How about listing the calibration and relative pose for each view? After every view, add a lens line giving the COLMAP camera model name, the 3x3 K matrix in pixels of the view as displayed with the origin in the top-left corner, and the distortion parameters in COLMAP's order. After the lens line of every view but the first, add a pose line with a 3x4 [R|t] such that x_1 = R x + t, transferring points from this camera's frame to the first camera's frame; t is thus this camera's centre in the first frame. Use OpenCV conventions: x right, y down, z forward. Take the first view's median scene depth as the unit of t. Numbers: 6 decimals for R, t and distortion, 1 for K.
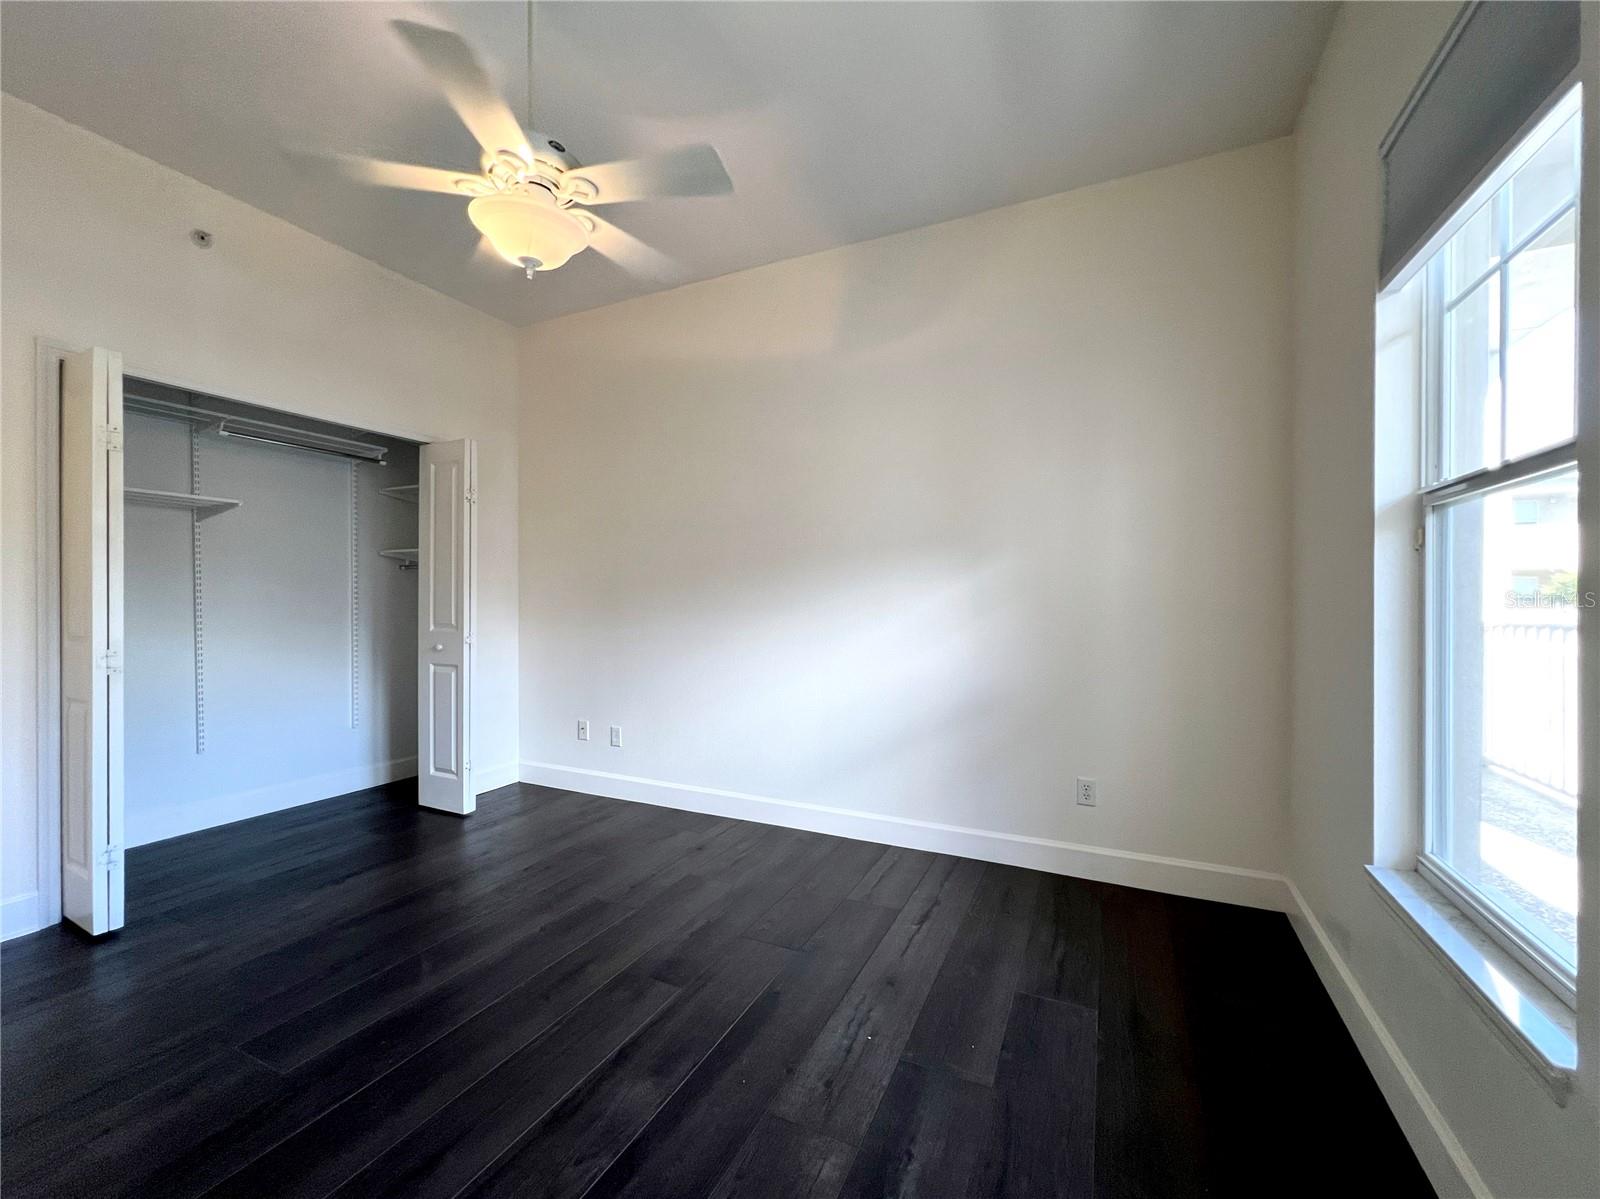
lens RADIAL K [[649.2, 0, 797.8], [0, 649.2, 604.4], [0, 0, 1]] dist [0.000187, -0.000128]
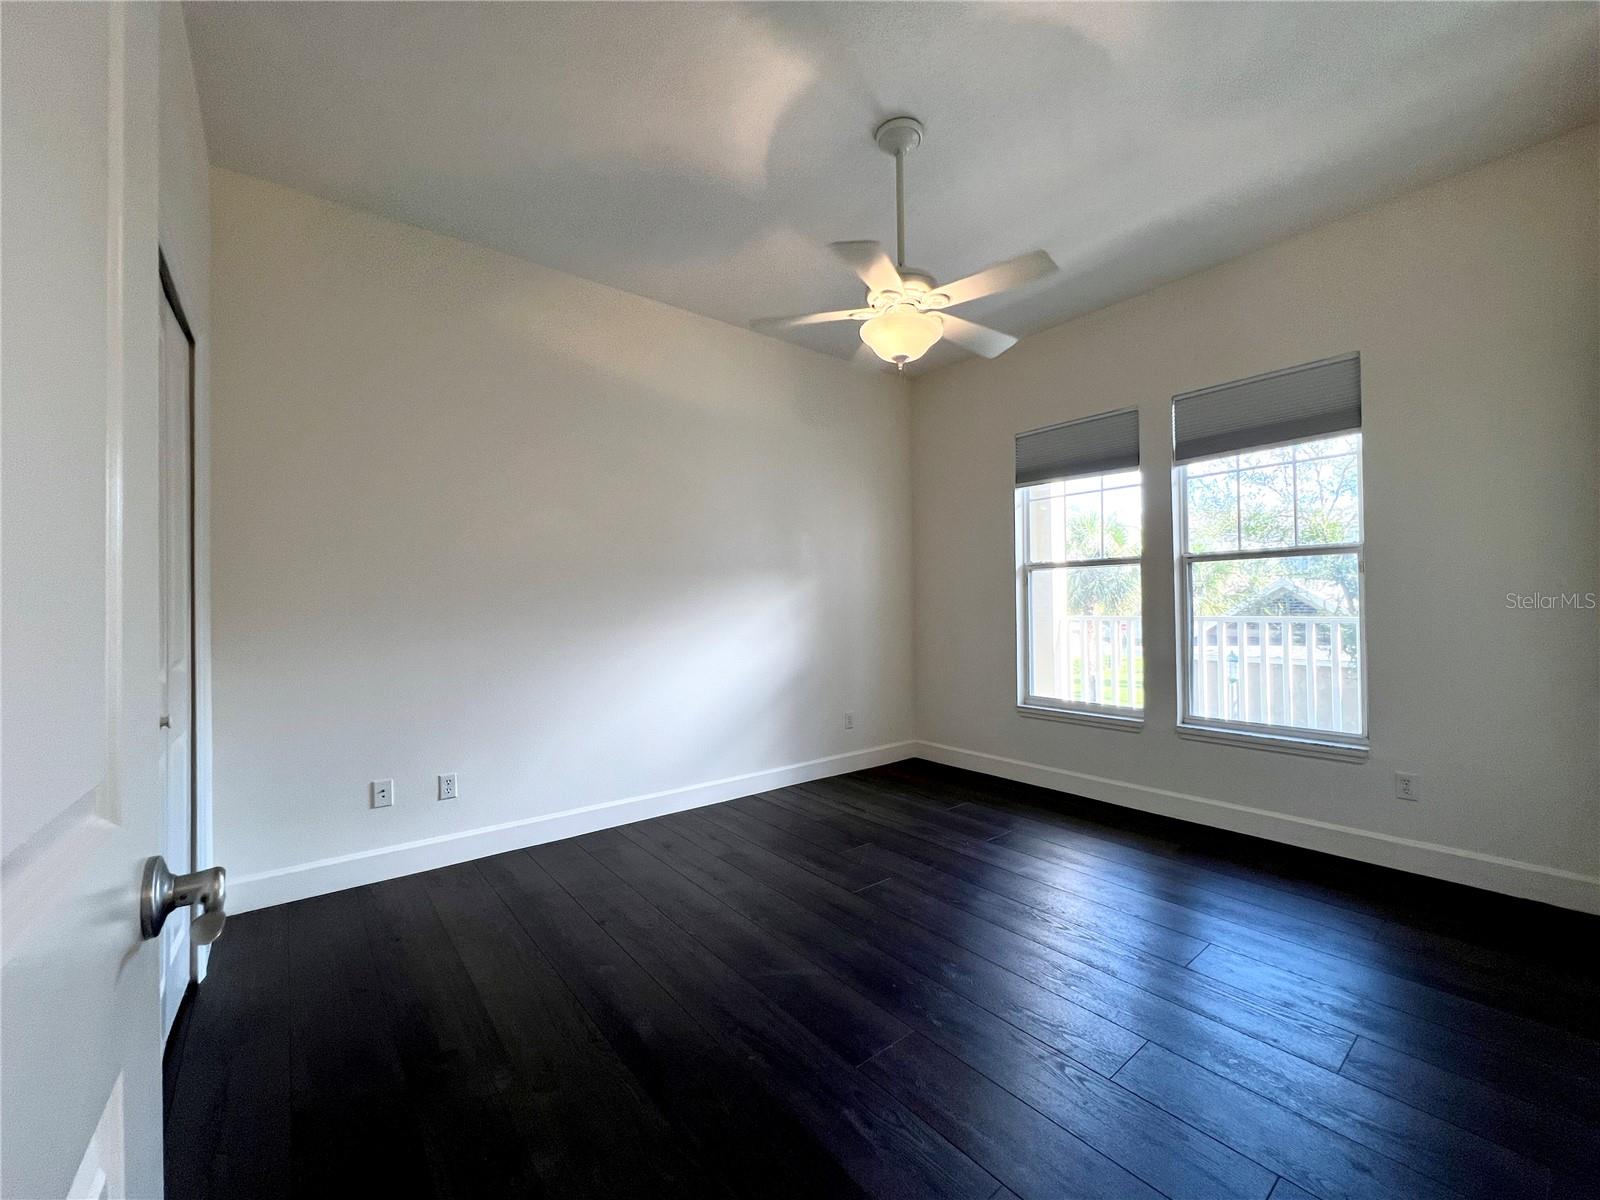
lens RADIAL K [[650.2, 0, 795.0], [0, 650.2, 599.0], [0, 0, 1]] dist [-0.001227, -0.000099]
pose [[0.435438, -0.001216, 0.900218, -1.251653], [0.015701, 0.999857, -0.006244, -0.016261], [-0.900082, 0.016853, 0.435395, 0.438946]]
